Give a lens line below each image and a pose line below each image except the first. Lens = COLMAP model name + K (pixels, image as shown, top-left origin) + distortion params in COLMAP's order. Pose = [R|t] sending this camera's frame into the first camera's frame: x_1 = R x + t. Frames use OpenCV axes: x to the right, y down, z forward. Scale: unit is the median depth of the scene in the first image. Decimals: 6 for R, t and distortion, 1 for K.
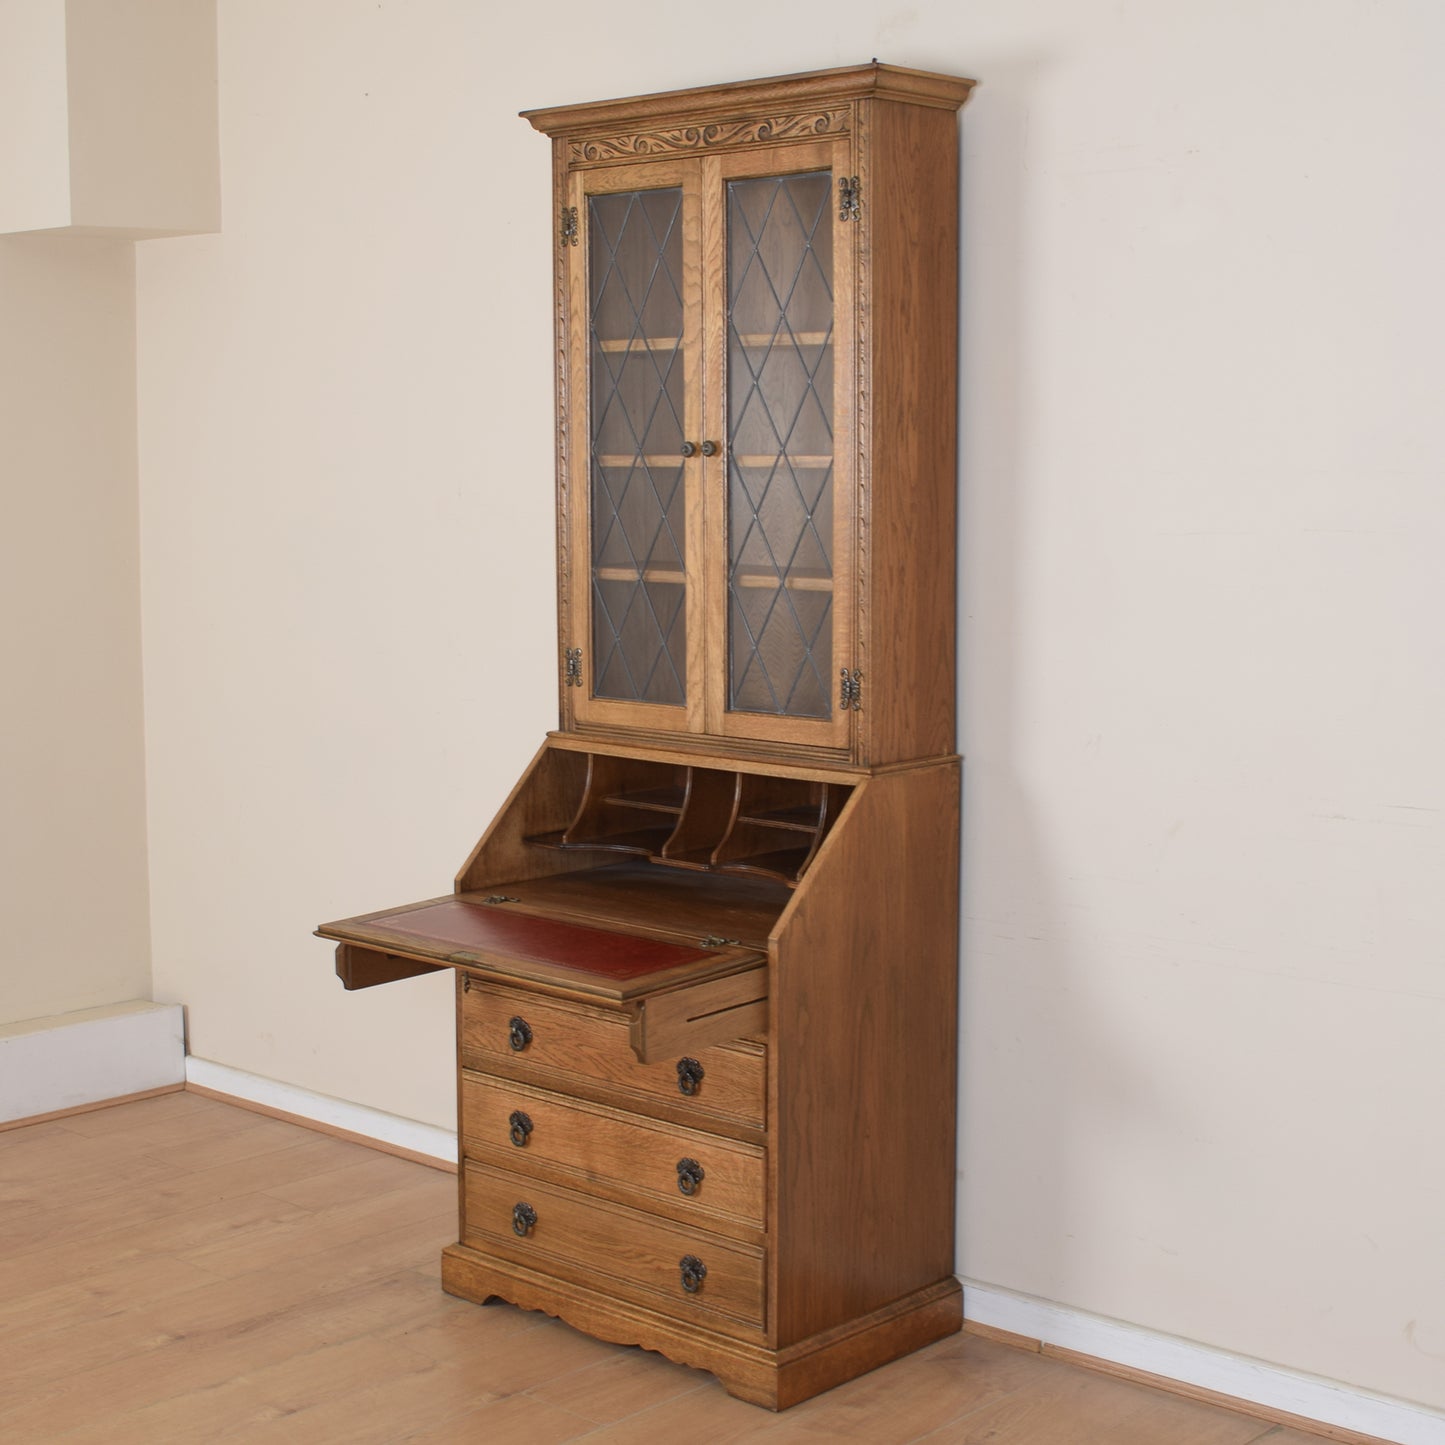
lens RADIAL K [[2390.7, 0, 722.5], [0, 2390.7, 722.5], [0, 0, 1]] dist [-0.061964, -0.073596]
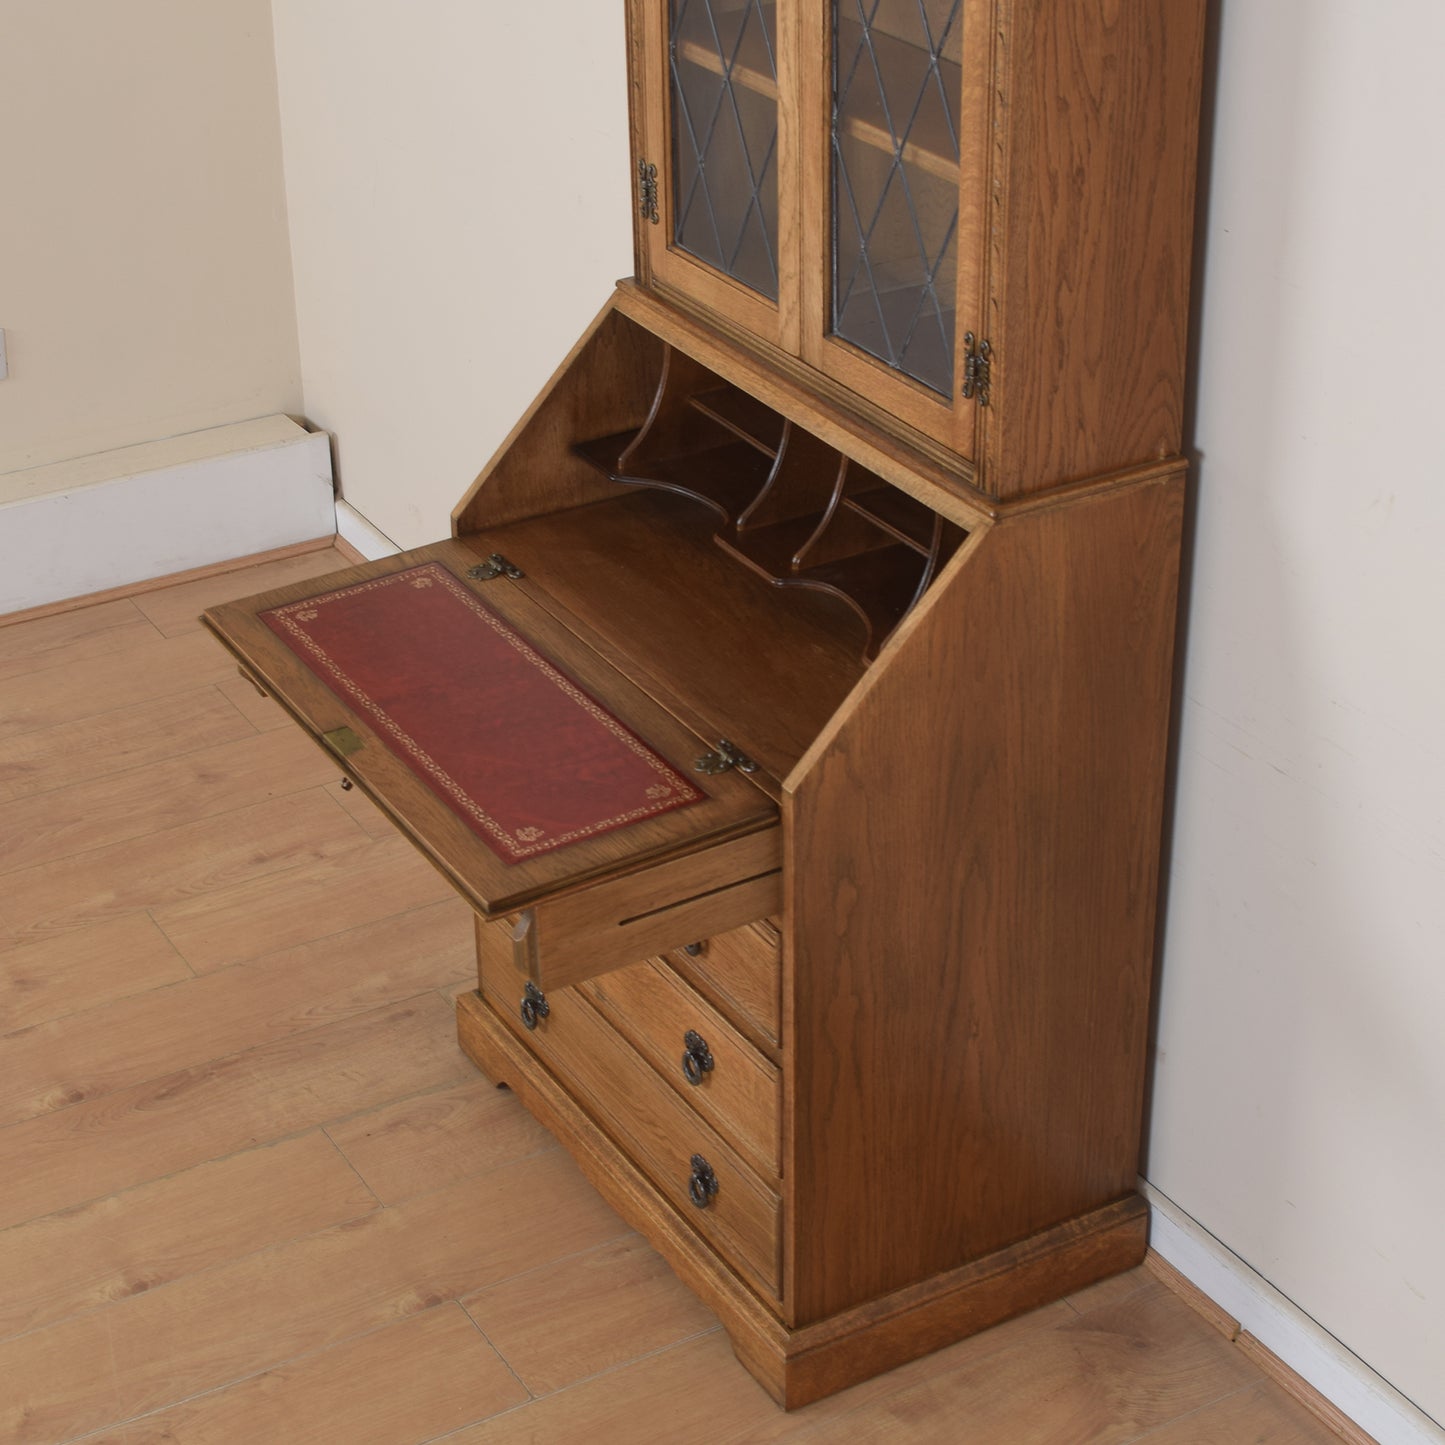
lens RADIAL K [[2927.5, 0, 723.8], [0, 2927.5, 707.2], [0, 0, 1]] dist [-0.059916, 0.007626]
pose [[0.956467, 0.128671, -0.261943, 0.188127], [-0.022246, 0.927092, 0.374174, -0.199323], [0.290990, -0.352058, 0.889595, 0.301510]]
